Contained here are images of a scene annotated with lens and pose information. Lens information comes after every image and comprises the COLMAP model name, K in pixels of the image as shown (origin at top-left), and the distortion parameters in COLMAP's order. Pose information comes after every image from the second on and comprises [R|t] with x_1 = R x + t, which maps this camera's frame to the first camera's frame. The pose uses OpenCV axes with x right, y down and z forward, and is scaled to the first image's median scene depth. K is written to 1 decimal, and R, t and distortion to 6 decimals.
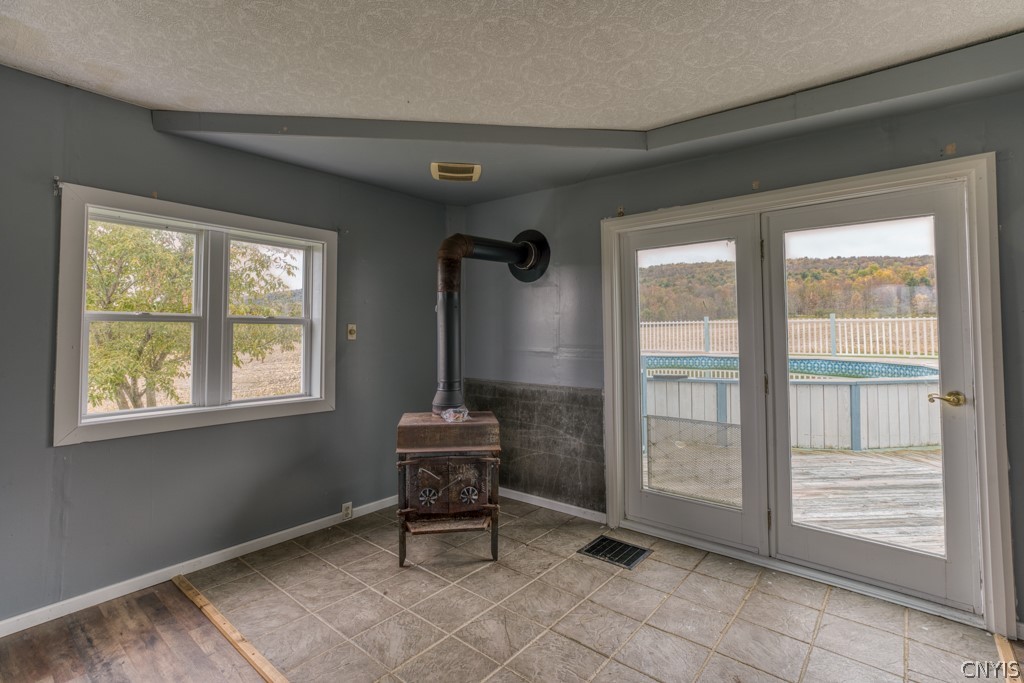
lens RADIAL K [[483.3, 0, 514.6], [0, 483.3, 330.9], [0, 0, 1]] dist [-0.016042, 0.010433]
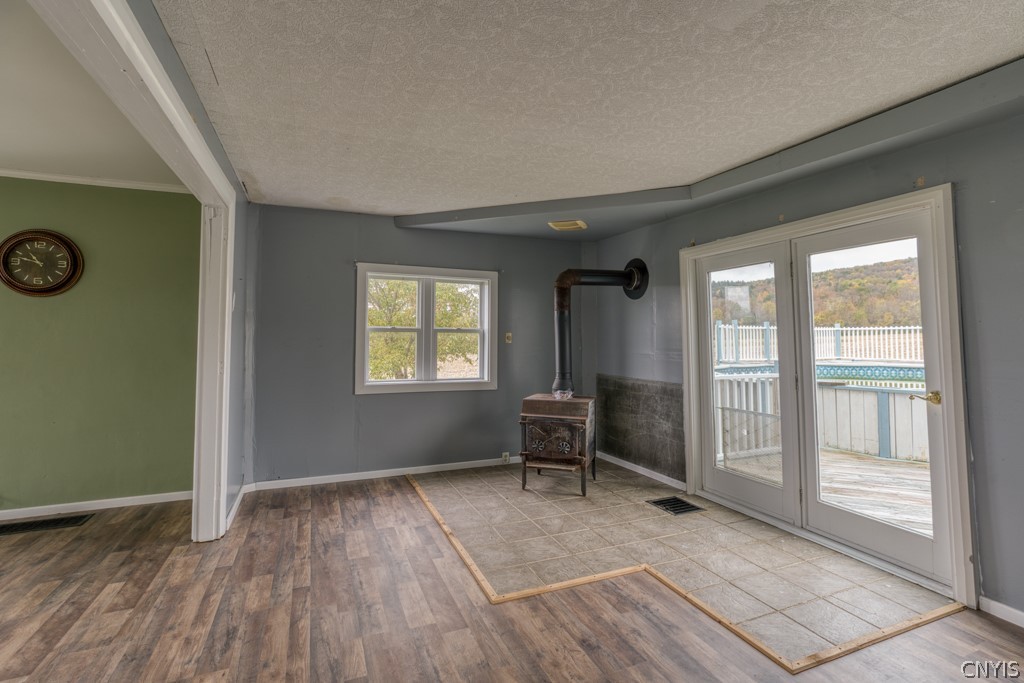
lens RADIAL K [[475.5, 0, 513.3], [0, 475.5, 346.2], [0, 0, 1]] dist [-0.027005, 0.012179]
pose [[0.886311, 0.010296, -0.462976, 0.409337], [-0.001841, 0.999823, 0.018710, 0.000329], [0.463087, -0.015730, 0.886173, -0.337793]]
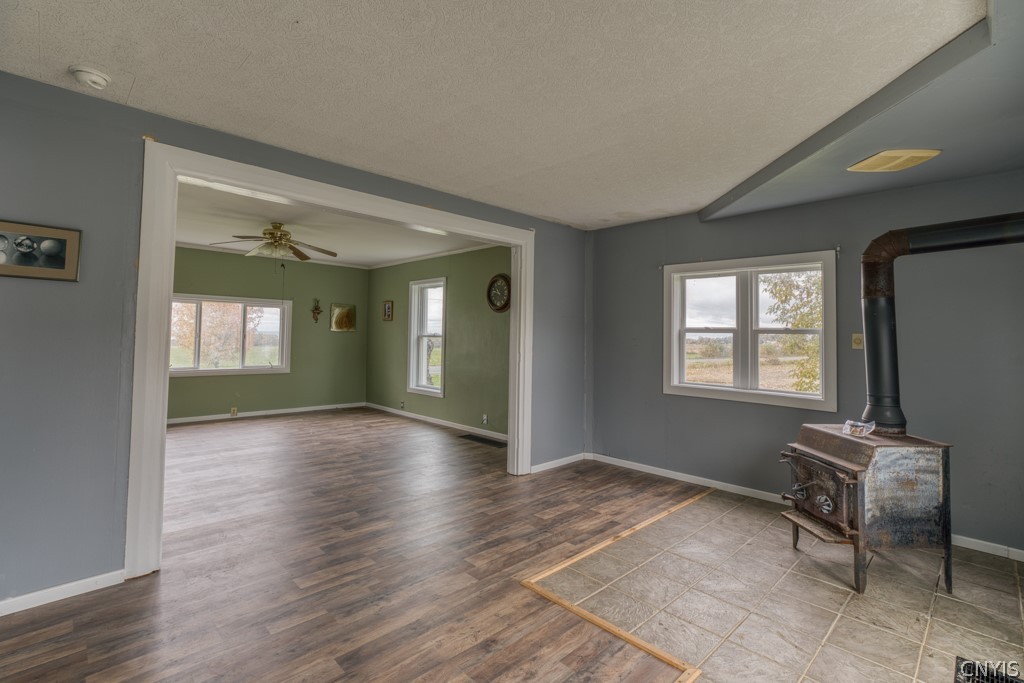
lens RADIAL K [[475.5, 0, 513.3], [0, 475.5, 346.2], [0, 0, 1]] dist [-0.027005, 0.012179]
pose [[-0.100249, 0.019488, -0.994771, 0.862152], [-0.014143, 0.999679, 0.021010, 0.002384], [0.994862, 0.016175, -0.099941, 0.417111]]
